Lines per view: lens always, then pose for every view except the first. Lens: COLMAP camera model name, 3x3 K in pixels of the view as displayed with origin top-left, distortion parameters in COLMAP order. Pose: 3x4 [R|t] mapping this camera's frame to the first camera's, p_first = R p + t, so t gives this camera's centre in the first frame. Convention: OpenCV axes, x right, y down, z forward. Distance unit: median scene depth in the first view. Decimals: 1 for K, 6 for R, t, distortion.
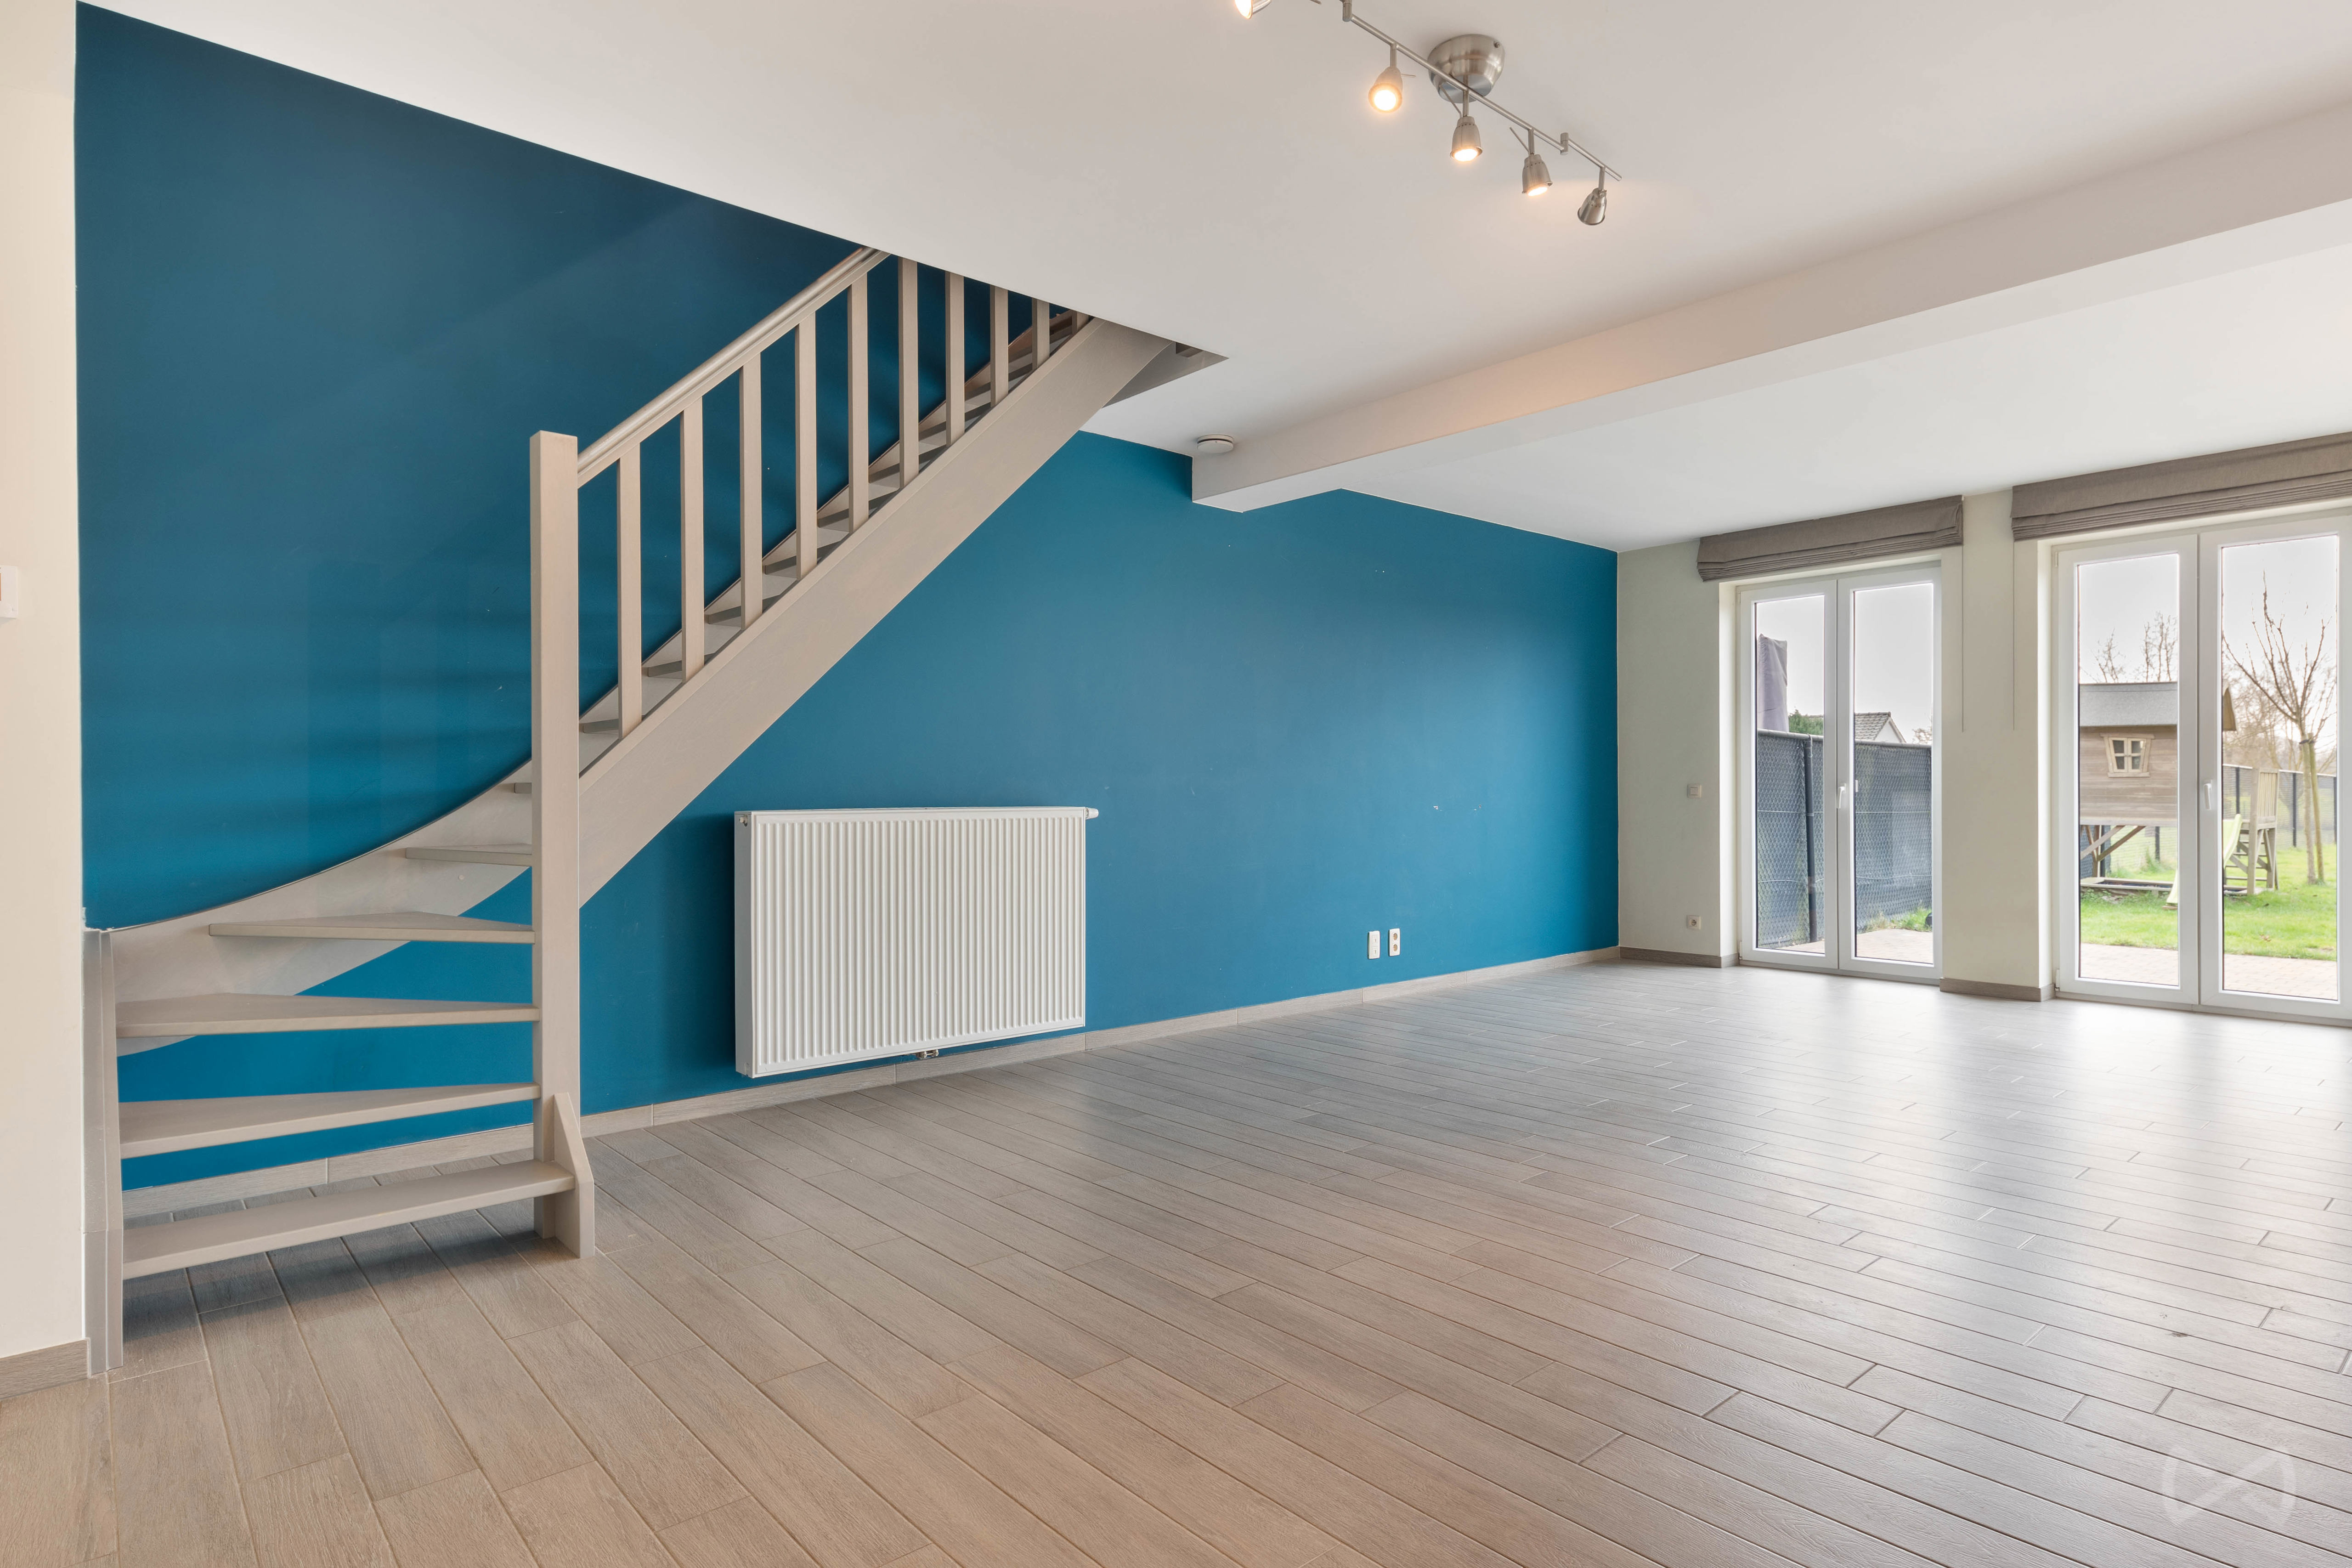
lens RADIAL K [[1239.6, 0, 1167.4], [0, 1239.6, 790.8], [0, 0, 1]] dist [0.002194, 0.000195]
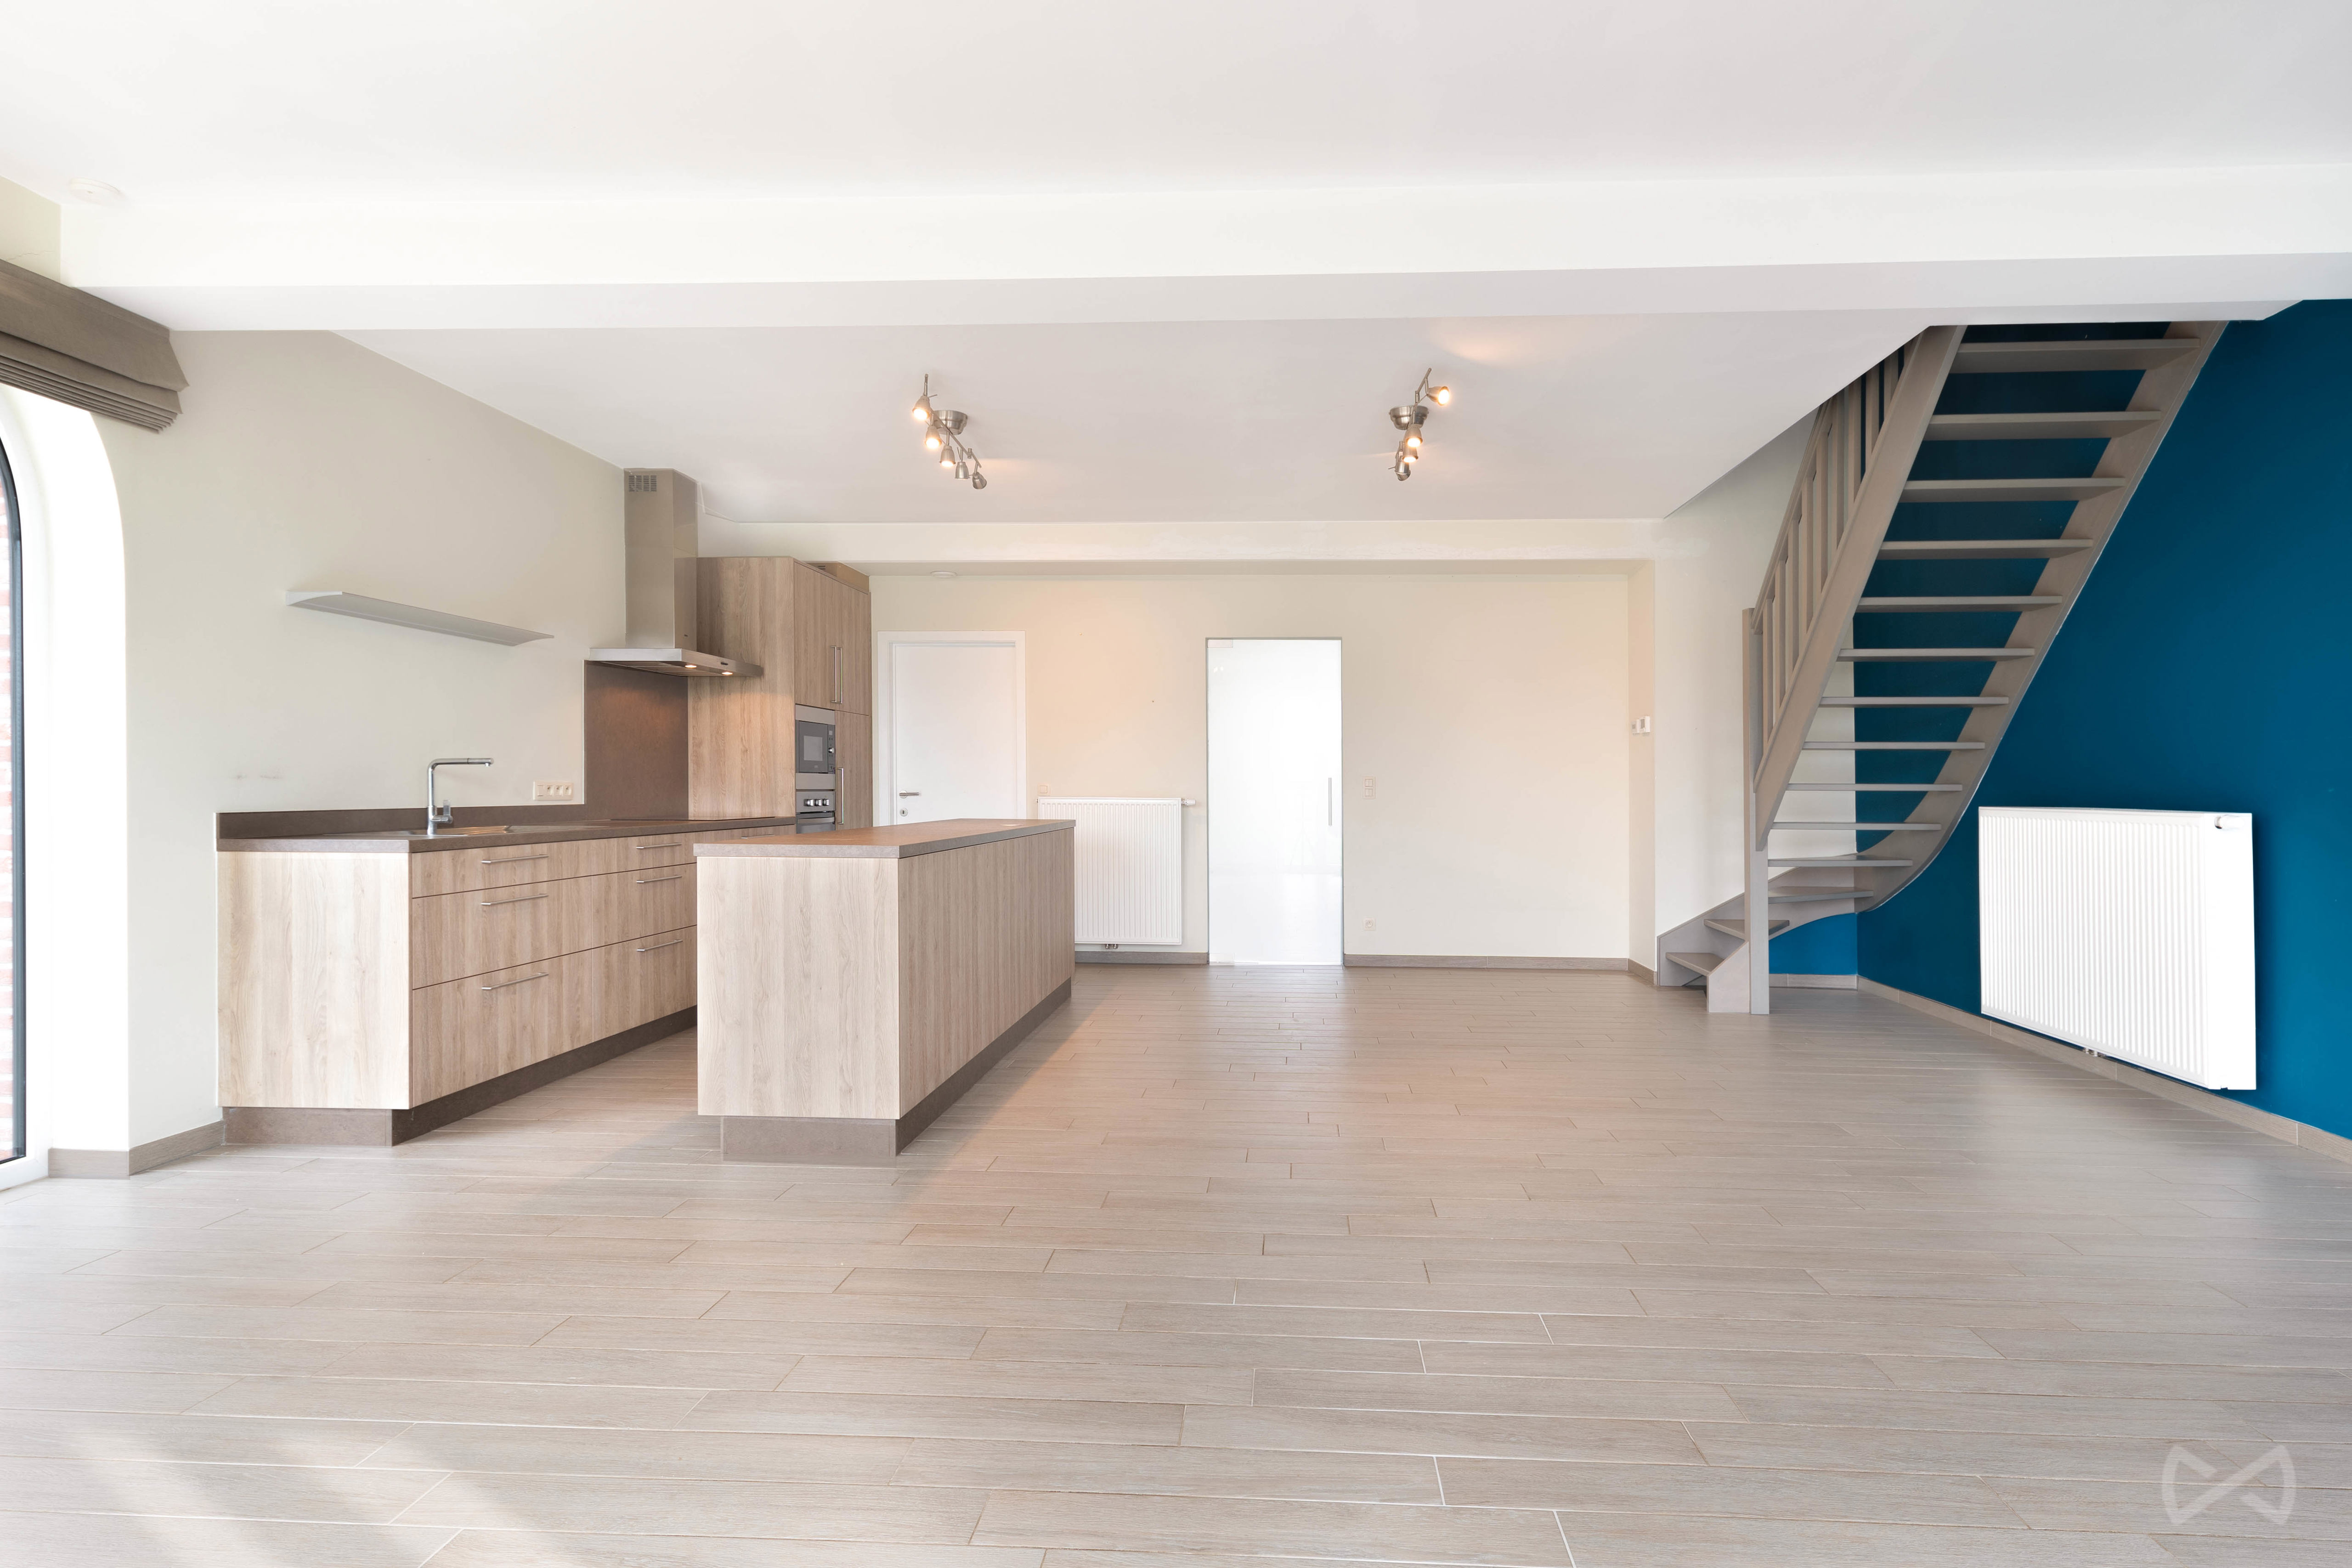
lens RADIAL K [[1283.6, 0, 1177.7], [0, 1283.6, 795.0], [0, 0, 1]] dist [0.014337, 0.000464]
pose [[-0.693156, 0.008068, -0.720742, 1.120793], [0.002775, 0.999960, 0.008526, -0.012493], [0.720782, 0.003910, -0.693151, 1.211042]]
